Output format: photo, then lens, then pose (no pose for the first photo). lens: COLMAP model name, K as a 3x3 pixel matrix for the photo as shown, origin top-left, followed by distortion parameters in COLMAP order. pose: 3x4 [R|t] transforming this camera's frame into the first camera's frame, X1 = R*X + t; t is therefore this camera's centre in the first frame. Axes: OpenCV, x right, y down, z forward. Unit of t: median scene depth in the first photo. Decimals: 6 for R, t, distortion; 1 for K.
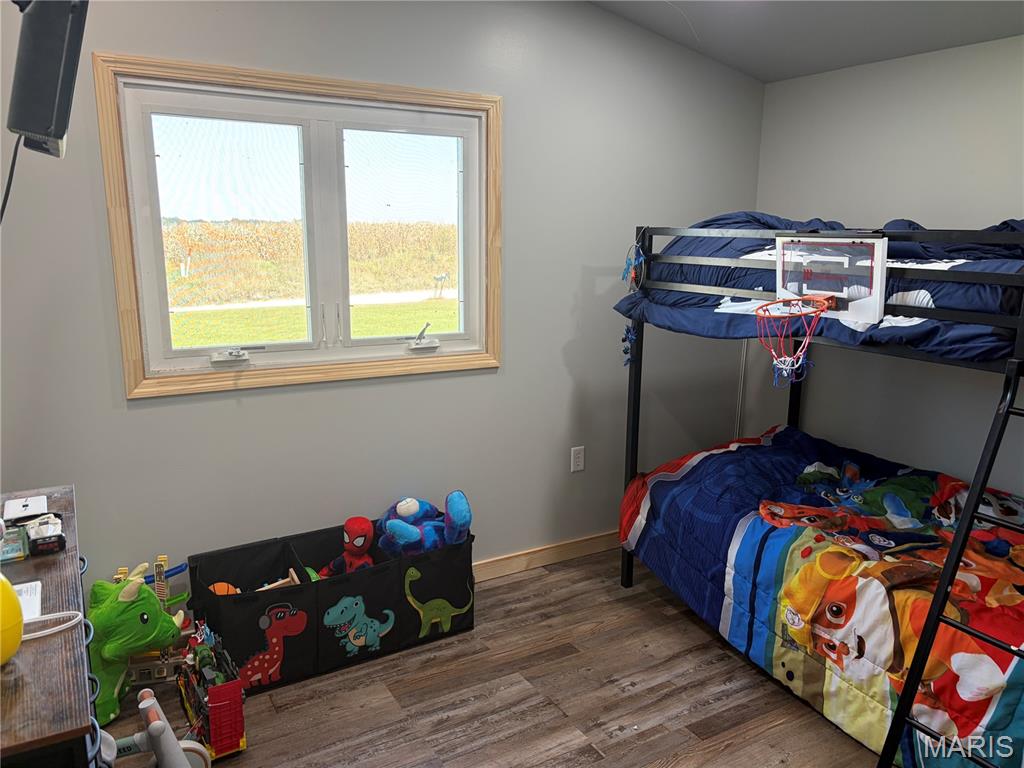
lens RADIAL K [[779.8, 0, 504.9], [0, 779.8, 386.6], [0, 0, 1]] dist [0.018372, -0.001880]
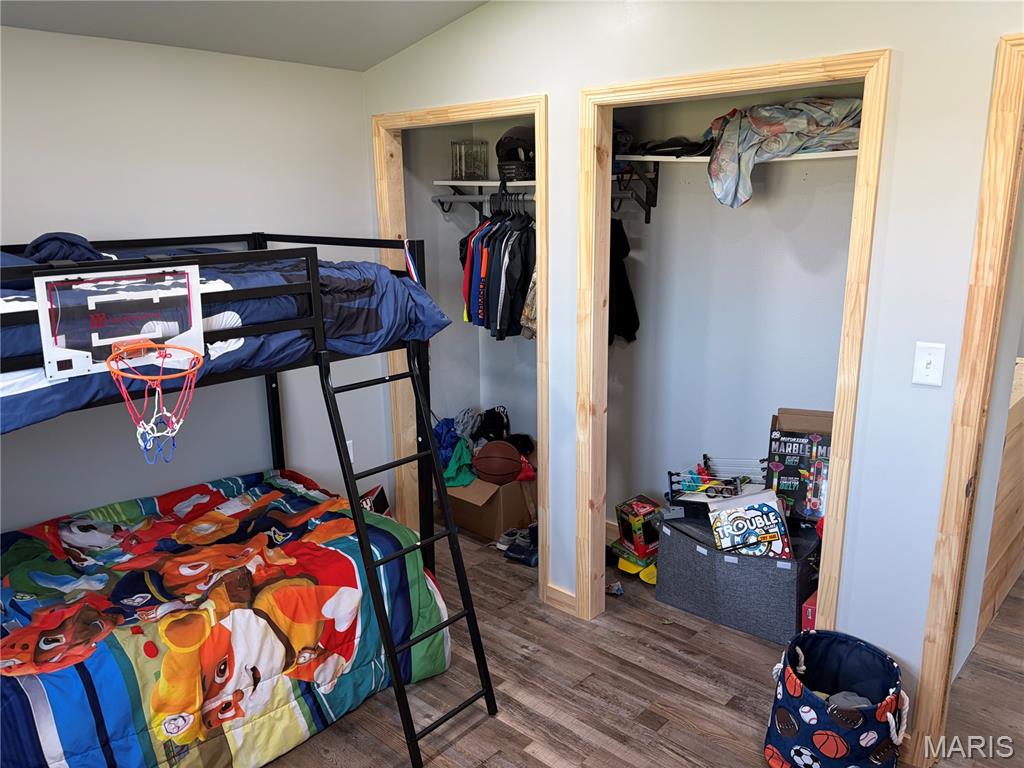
lens RADIAL K [[779.8, 0, 504.9], [0, 779.8, 386.6], [0, 0, 1]] dist [0.018372, -0.001880]
pose [[-0.305425, -0.228502, 0.924393, -0.450489], [0.207550, 0.931465, 0.298825, -0.226574], [-0.929322, 0.283127, -0.237067, 0.821083]]
